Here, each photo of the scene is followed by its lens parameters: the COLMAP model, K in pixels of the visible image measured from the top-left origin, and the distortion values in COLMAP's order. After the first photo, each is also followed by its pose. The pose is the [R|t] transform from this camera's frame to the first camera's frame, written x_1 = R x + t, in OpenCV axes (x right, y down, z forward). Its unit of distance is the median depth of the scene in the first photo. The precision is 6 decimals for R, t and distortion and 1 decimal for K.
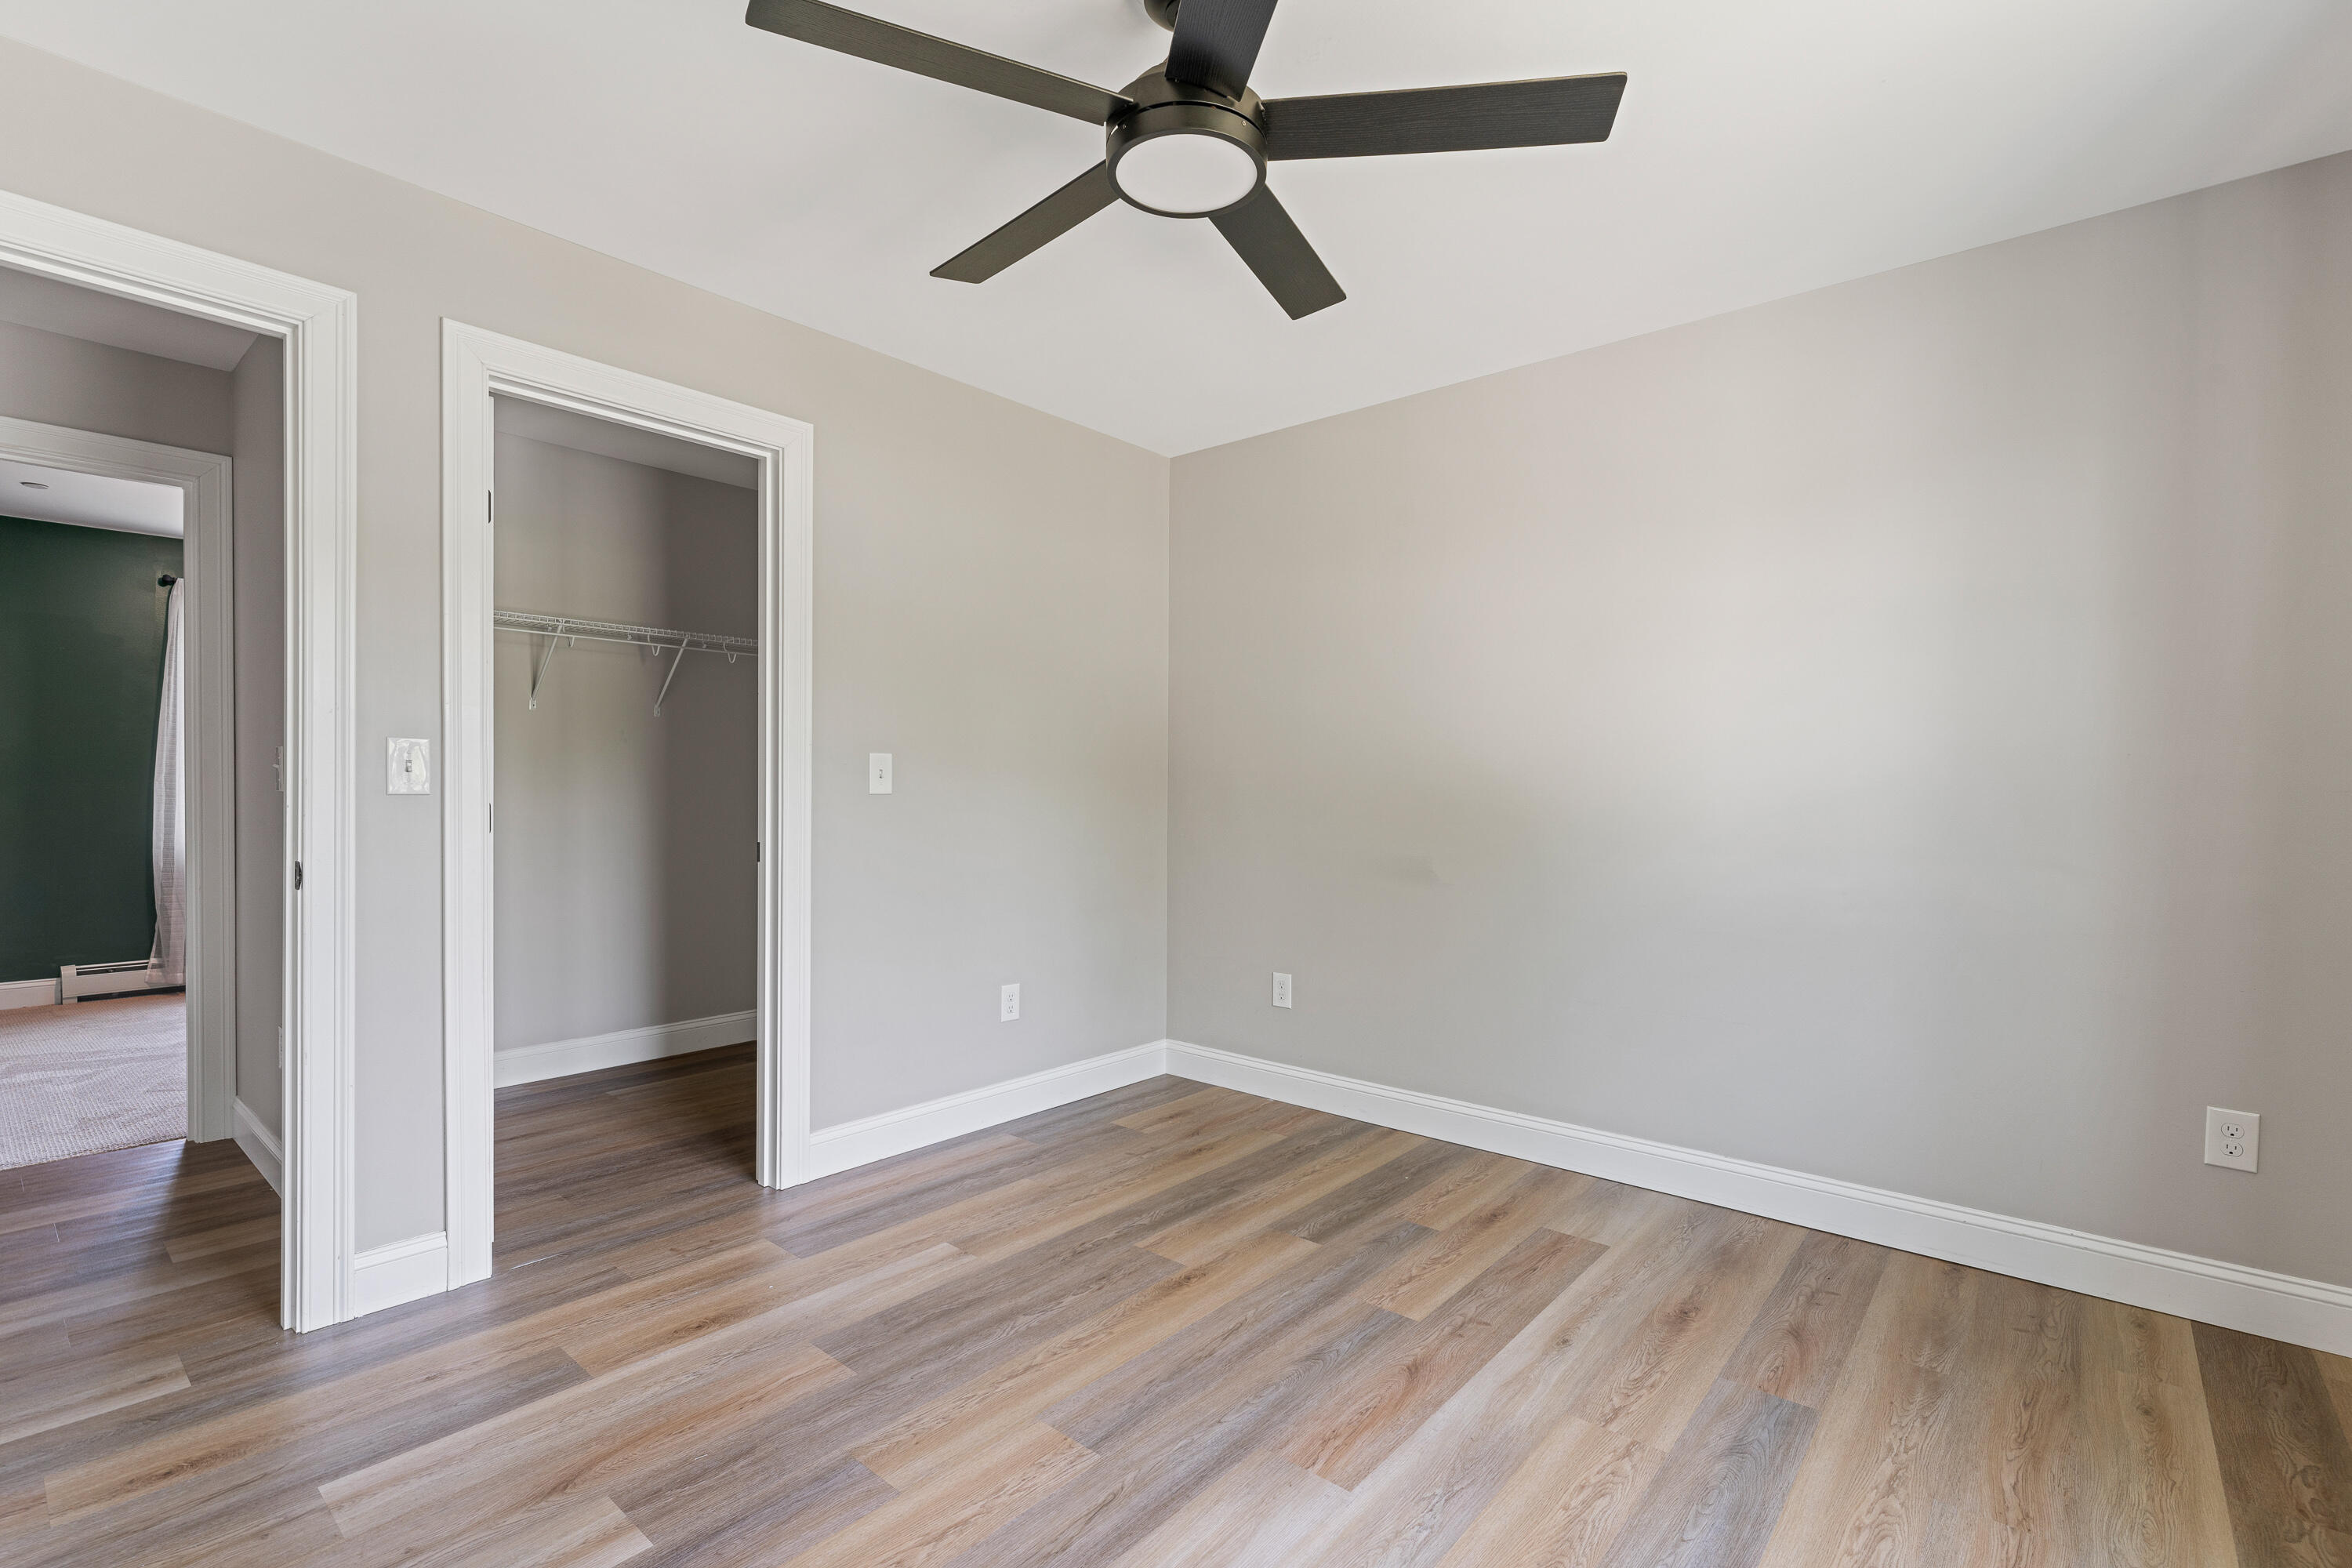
lens RADIAL K [[1069.1, 0, 1184.7], [0, 1069.1, 795.9], [0, 0, 1]] dist [-0.000662, 0.000396]
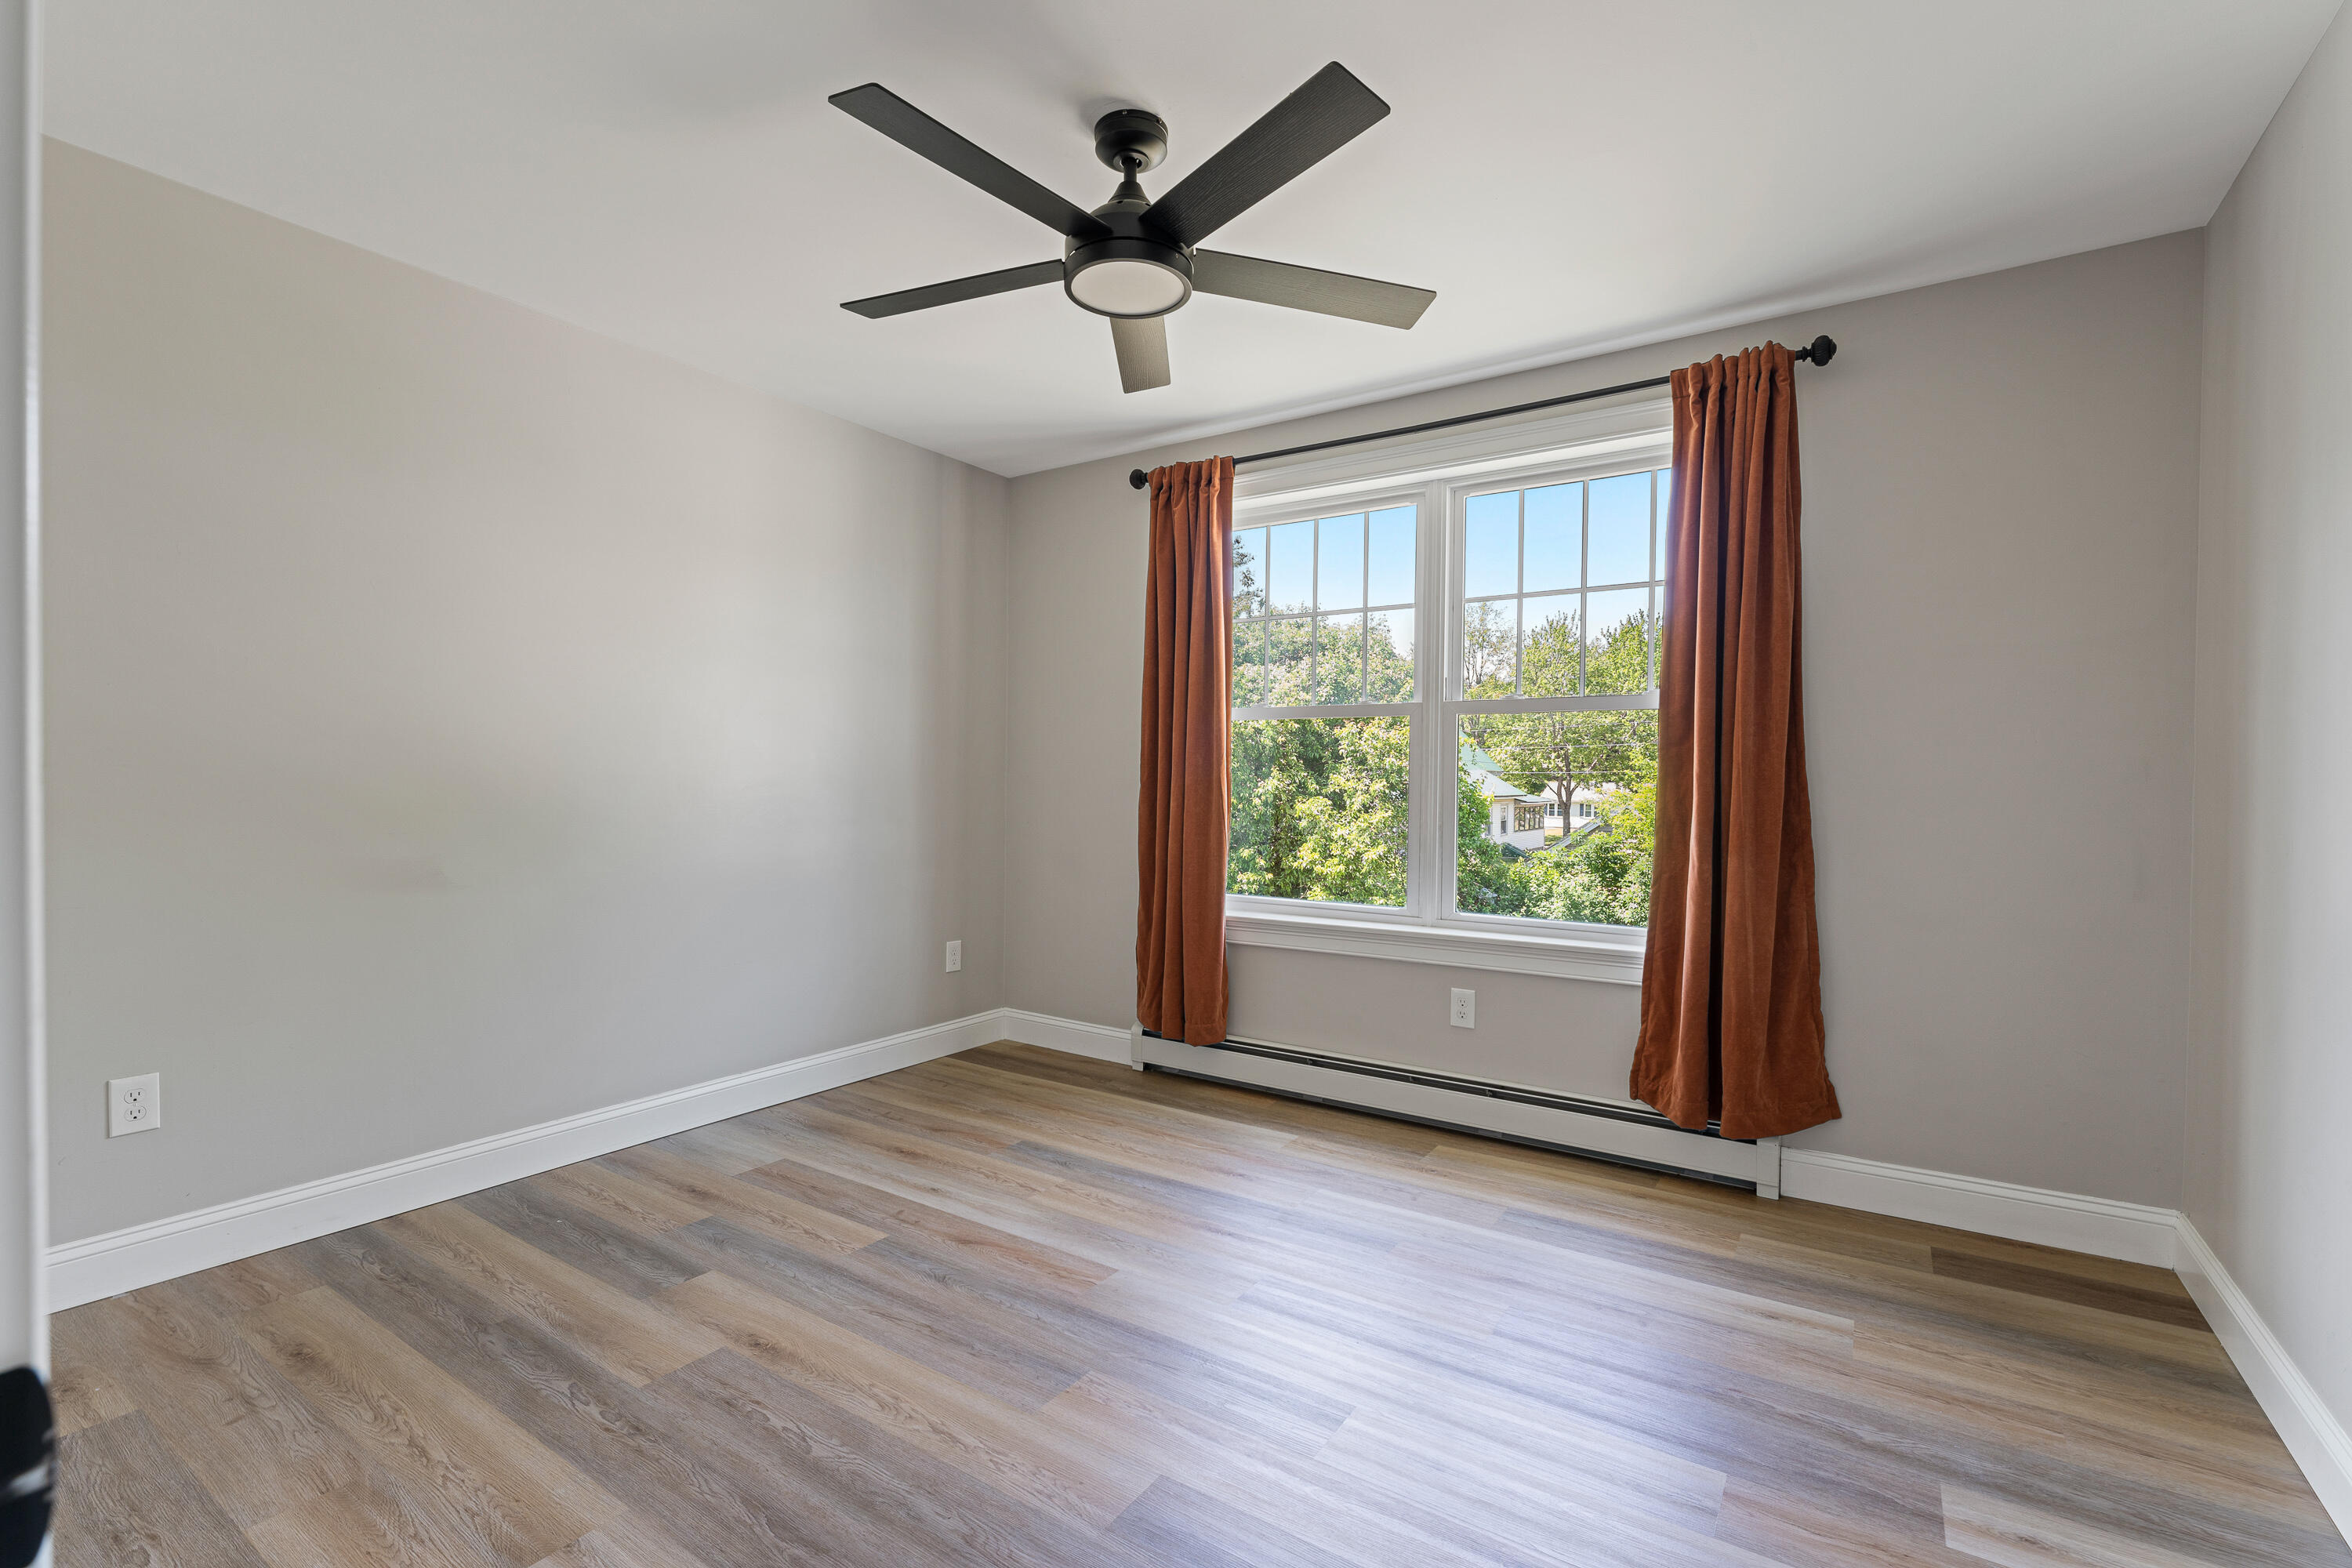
lens RADIAL K [[1008.0, 0, 1184.5], [0, 1008.0, 780.3], [0, 0, 1]] dist [-0.001462, 0.000152]
pose [[-0.113124, -0.004813, 0.993569, -0.821736], [-0.003427, 0.999984, 0.004454, -0.006334], [-0.993575, -0.002901, -0.113138, 0.737960]]
